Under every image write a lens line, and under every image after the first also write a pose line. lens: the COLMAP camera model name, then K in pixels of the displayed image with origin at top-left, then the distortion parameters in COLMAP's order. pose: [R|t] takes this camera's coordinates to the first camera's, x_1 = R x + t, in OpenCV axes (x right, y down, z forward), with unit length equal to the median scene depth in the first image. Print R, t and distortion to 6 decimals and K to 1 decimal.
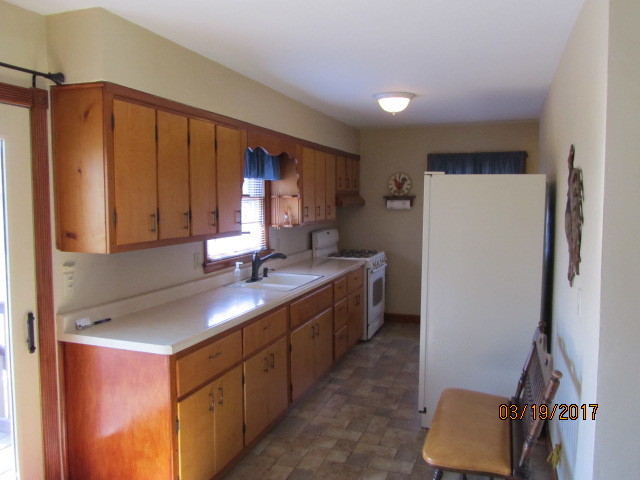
lens RADIAL K [[530.4, 0, 320.0], [0, 530.4, 240.0], [0, 0, 1]] dist [-0.014316, -0.004382]
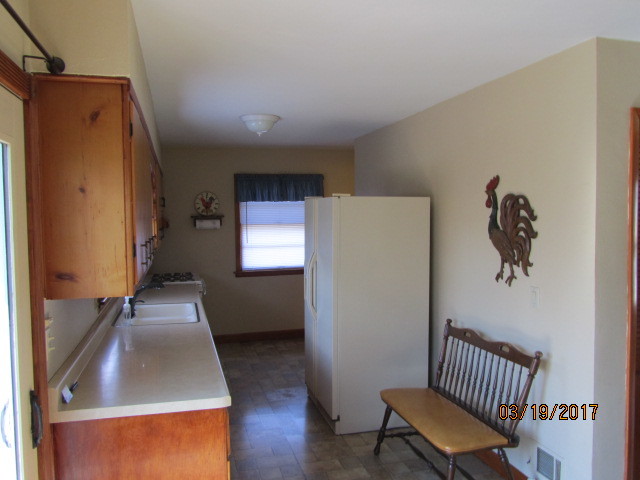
lens RADIAL K [[530.4, 0, 320.0], [0, 530.4, 240.0], [0, 0, 1]] dist [-0.014316, -0.004382]
pose [[0.827318, -0.039357, 0.560353, -0.380616], [0.057598, 0.998228, -0.014927, -0.018287], [-0.558773, 0.044624, 0.828119, 0.119454]]
